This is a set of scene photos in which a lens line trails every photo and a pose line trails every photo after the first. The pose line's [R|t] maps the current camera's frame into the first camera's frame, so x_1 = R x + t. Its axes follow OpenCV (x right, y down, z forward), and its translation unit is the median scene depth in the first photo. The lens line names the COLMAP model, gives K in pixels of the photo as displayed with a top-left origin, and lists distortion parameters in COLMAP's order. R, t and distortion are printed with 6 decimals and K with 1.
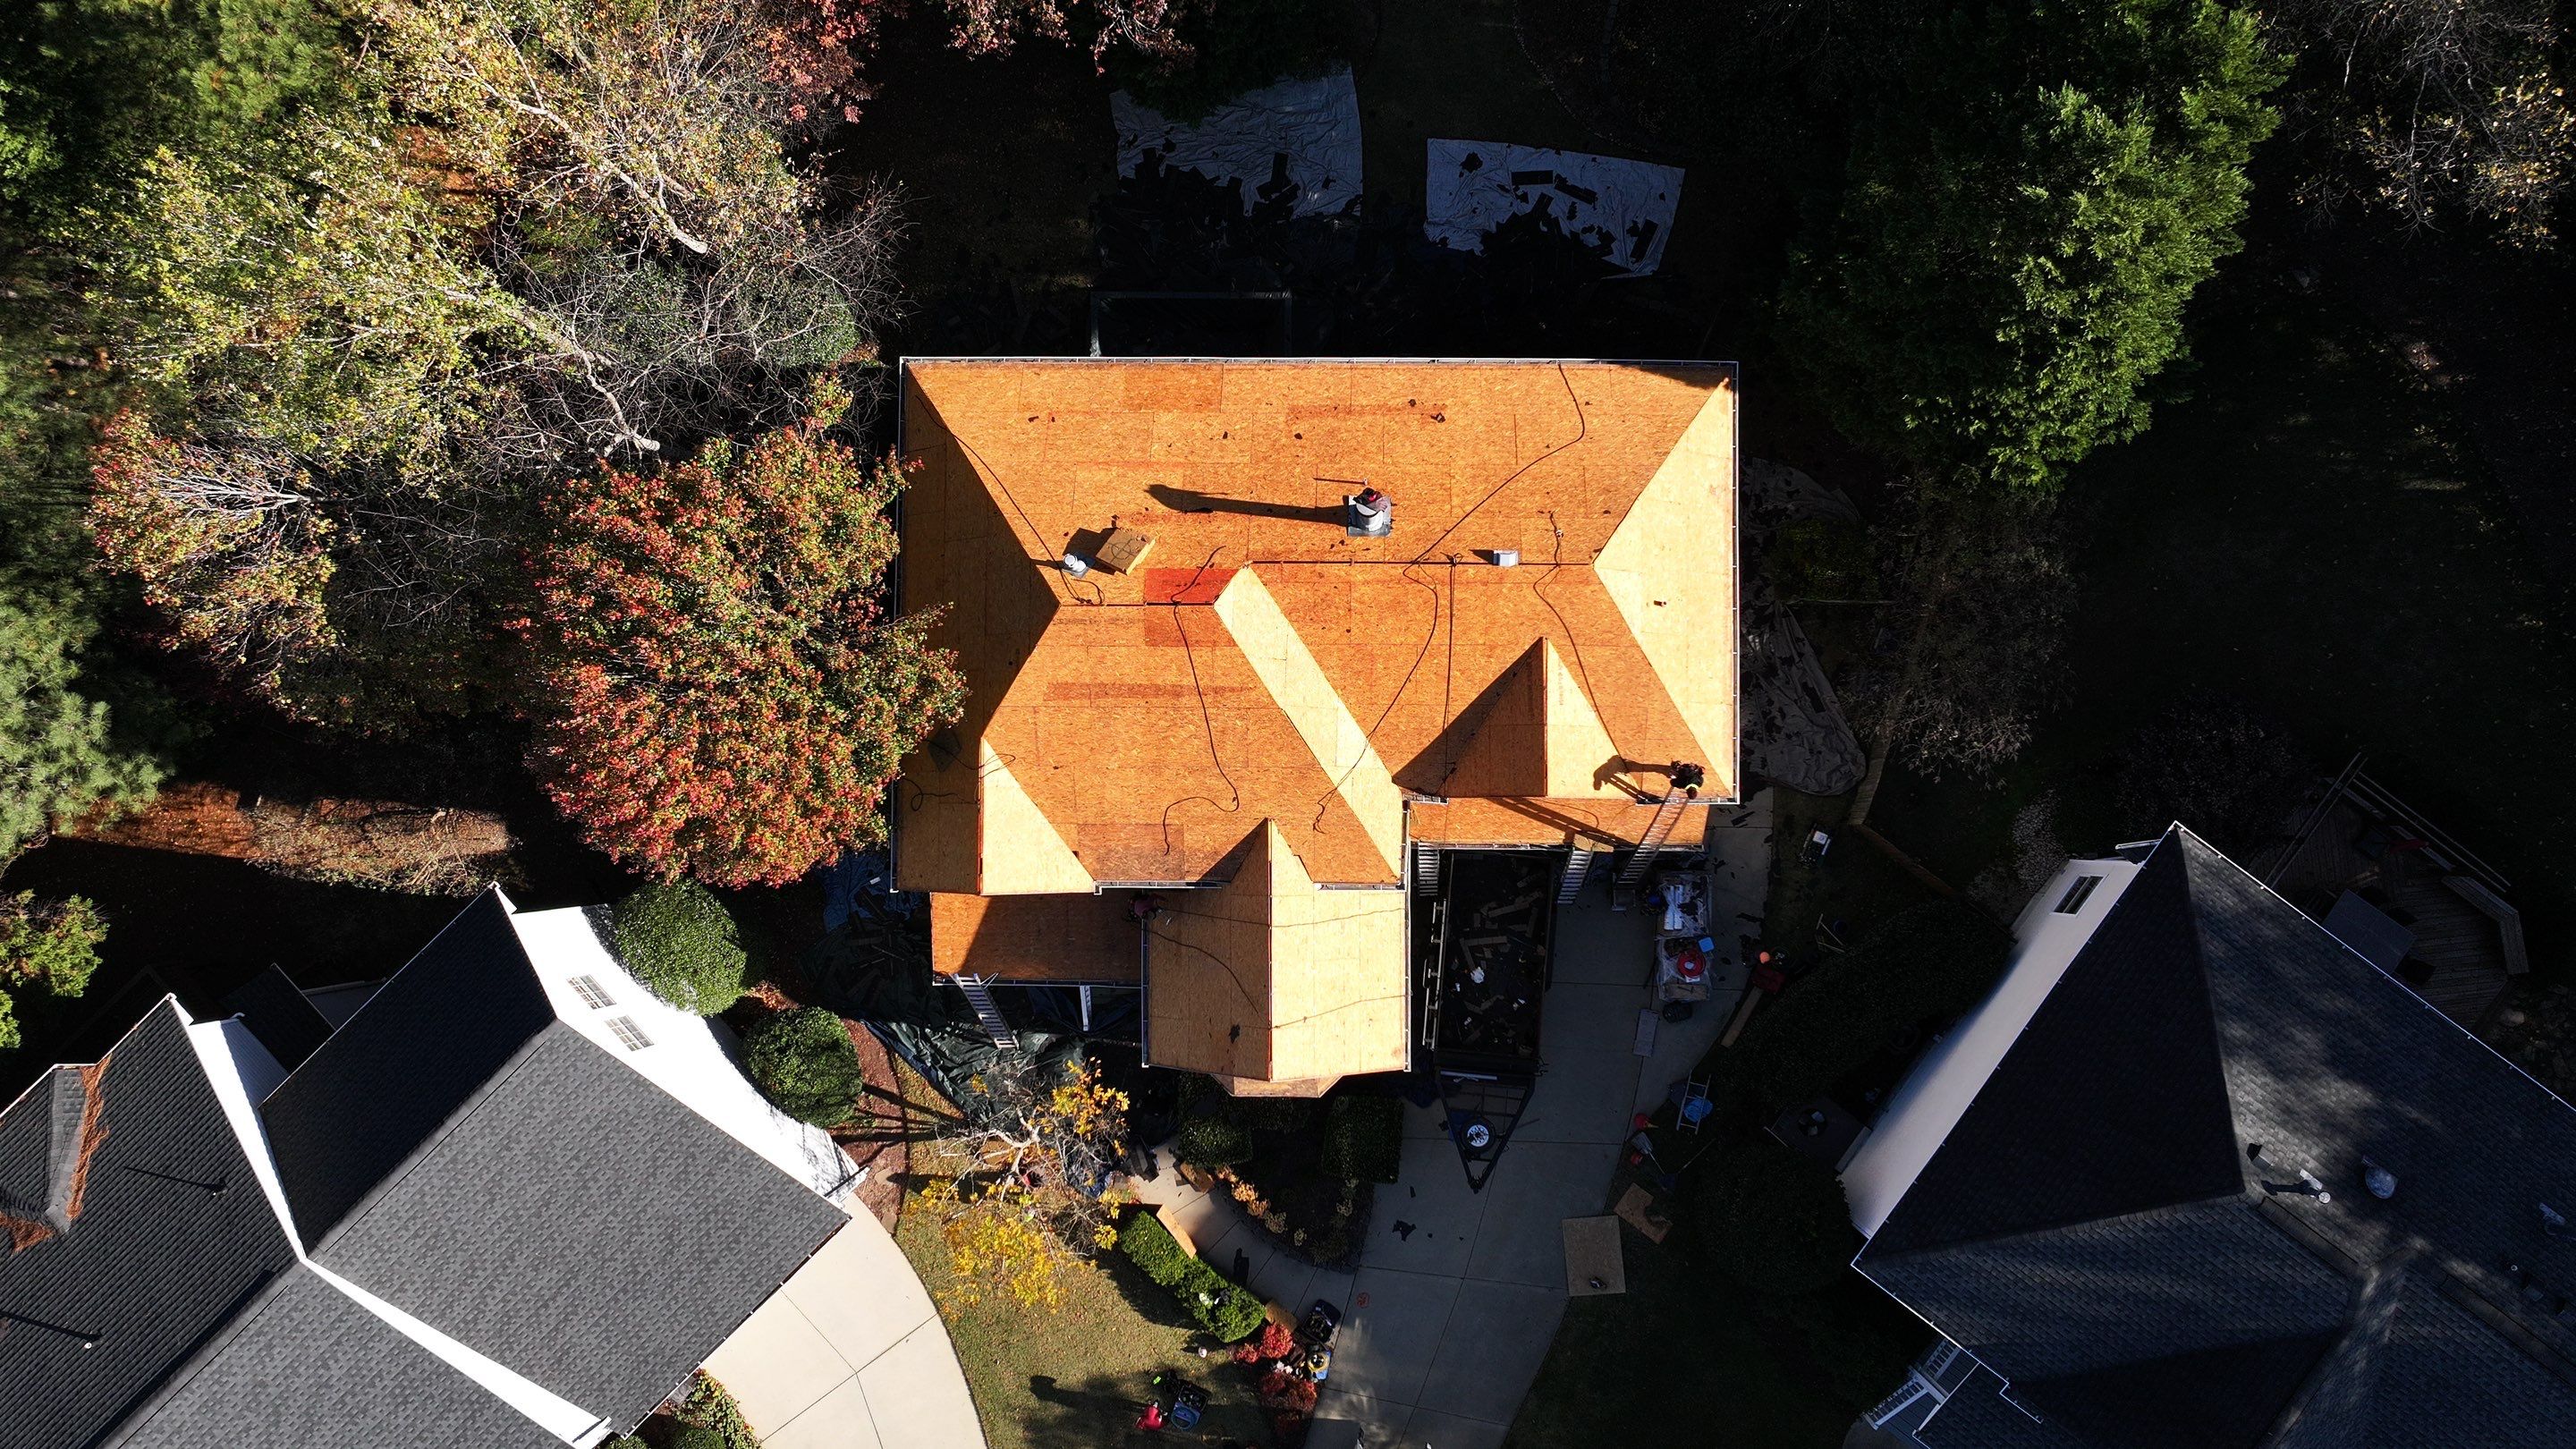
lens RADIAL K [[2069.7, 0, 1286.4], [0, 2069.7, 735.3], [0, 0, 1]] dist [-0.001519, 0.012754]
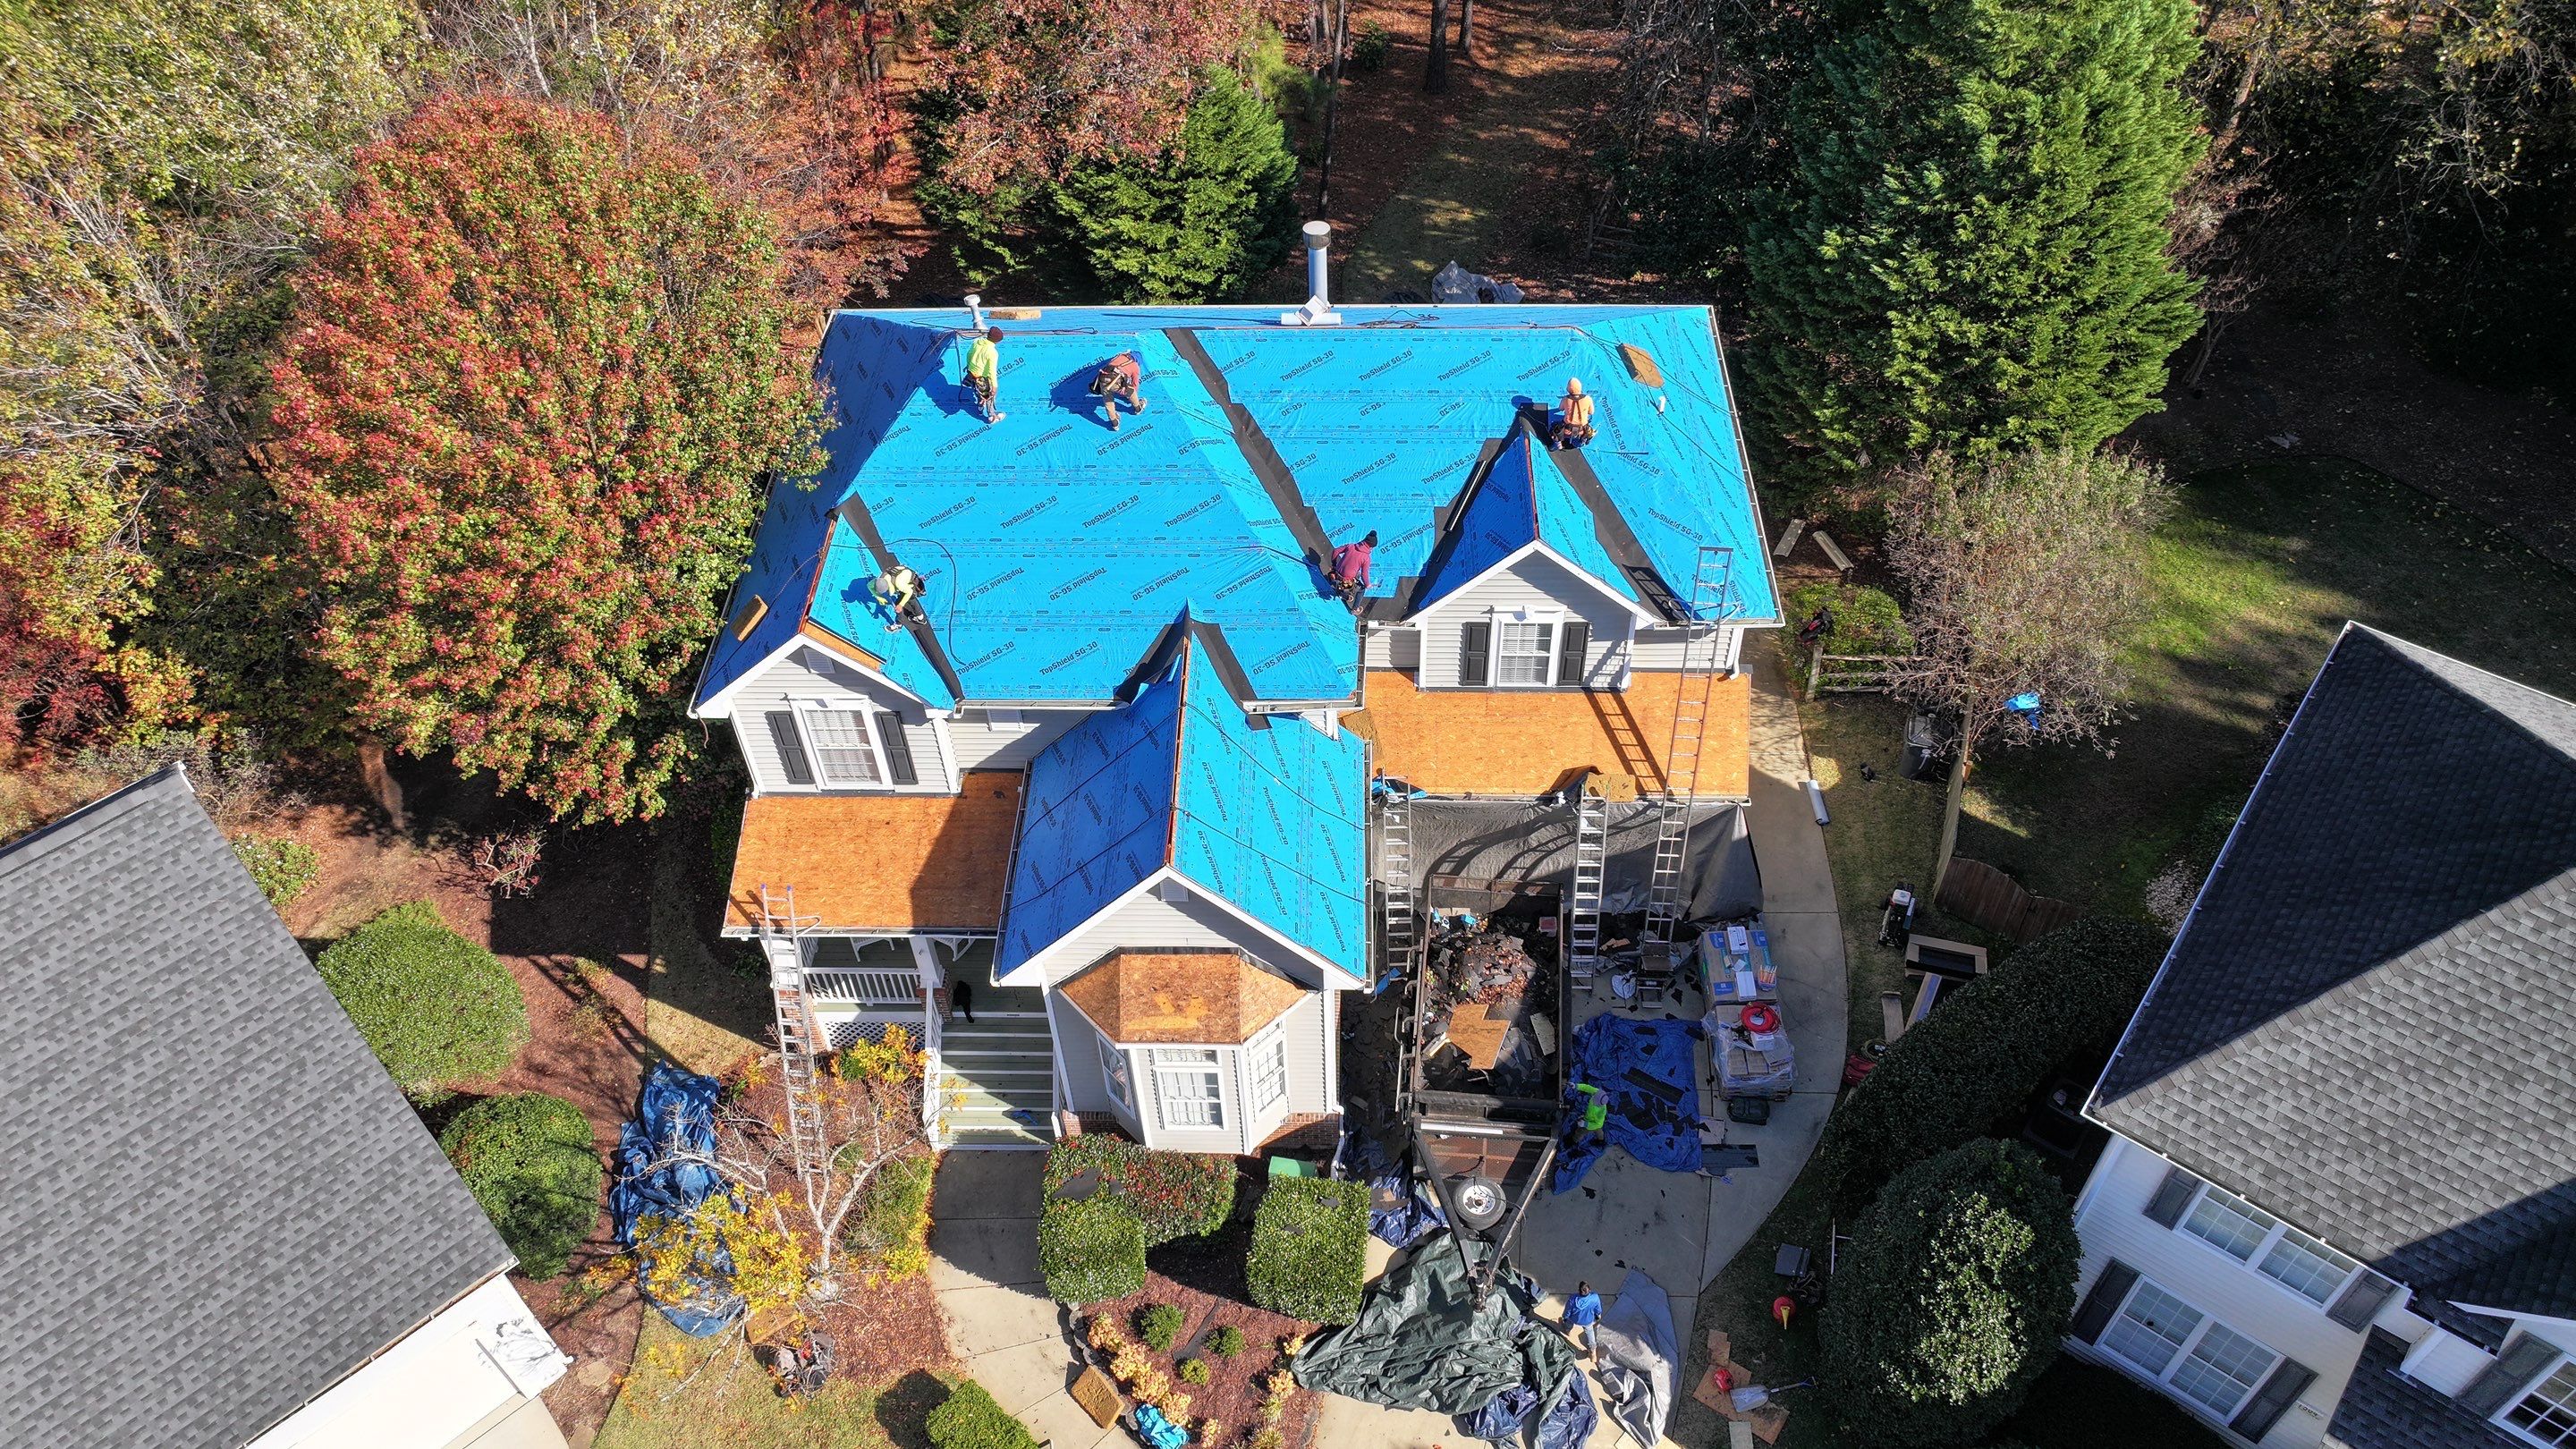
lens RADIAL K [[1821.1, 0, 1291.5], [0, 1821.1, 721.9], [0, 0, 1]] dist [-0.008090, 0.024011]
pose [[0.999730, 0.020846, -0.010266, 0.037182], [-0.022473, 0.755135, -0.655184, 0.503071], [-0.005906, 0.655238, 0.755400, 0.485992]]
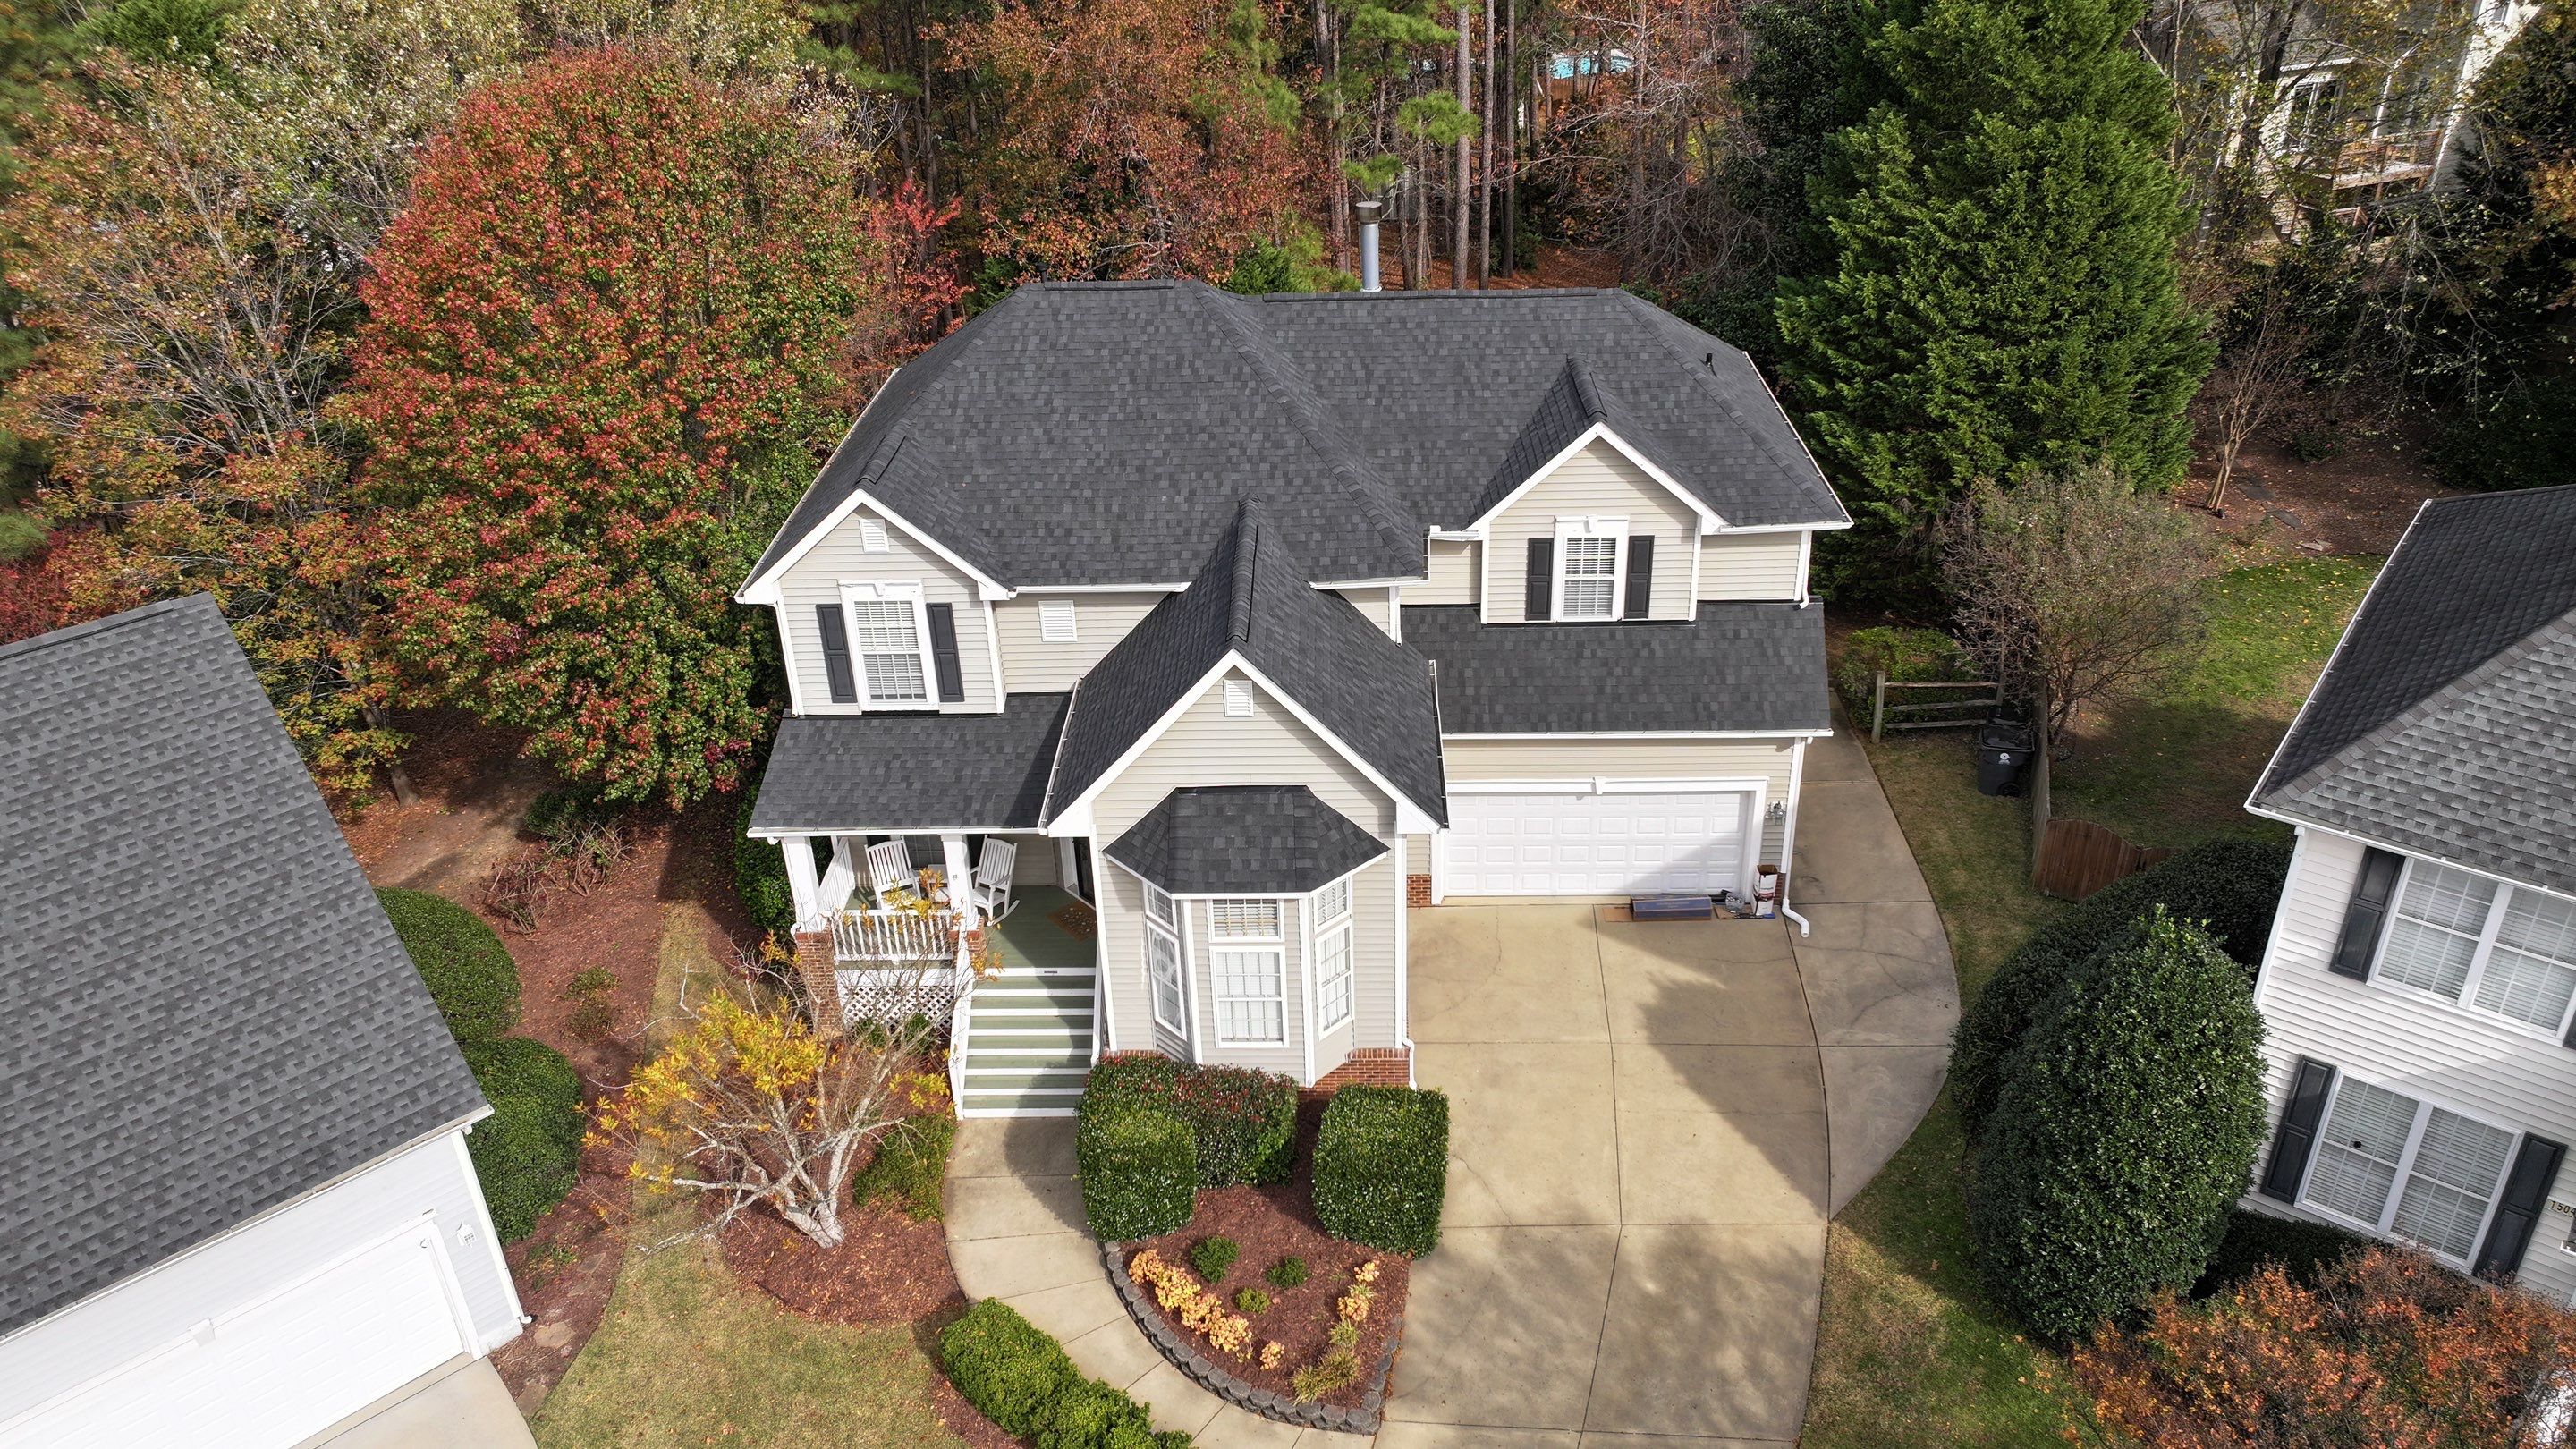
lens RADIAL K [[1821.1, 0, 1291.1], [0, 1821.1, 721.4], [0, 0, 1]] dist [-0.008090, 0.024011]
pose [[0.999728, 0.014653, -0.018157, 0.020120], [-0.023133, 0.521072, -0.853199, 0.639141], [-0.003041, 0.853387, 0.521270, 0.685471]]
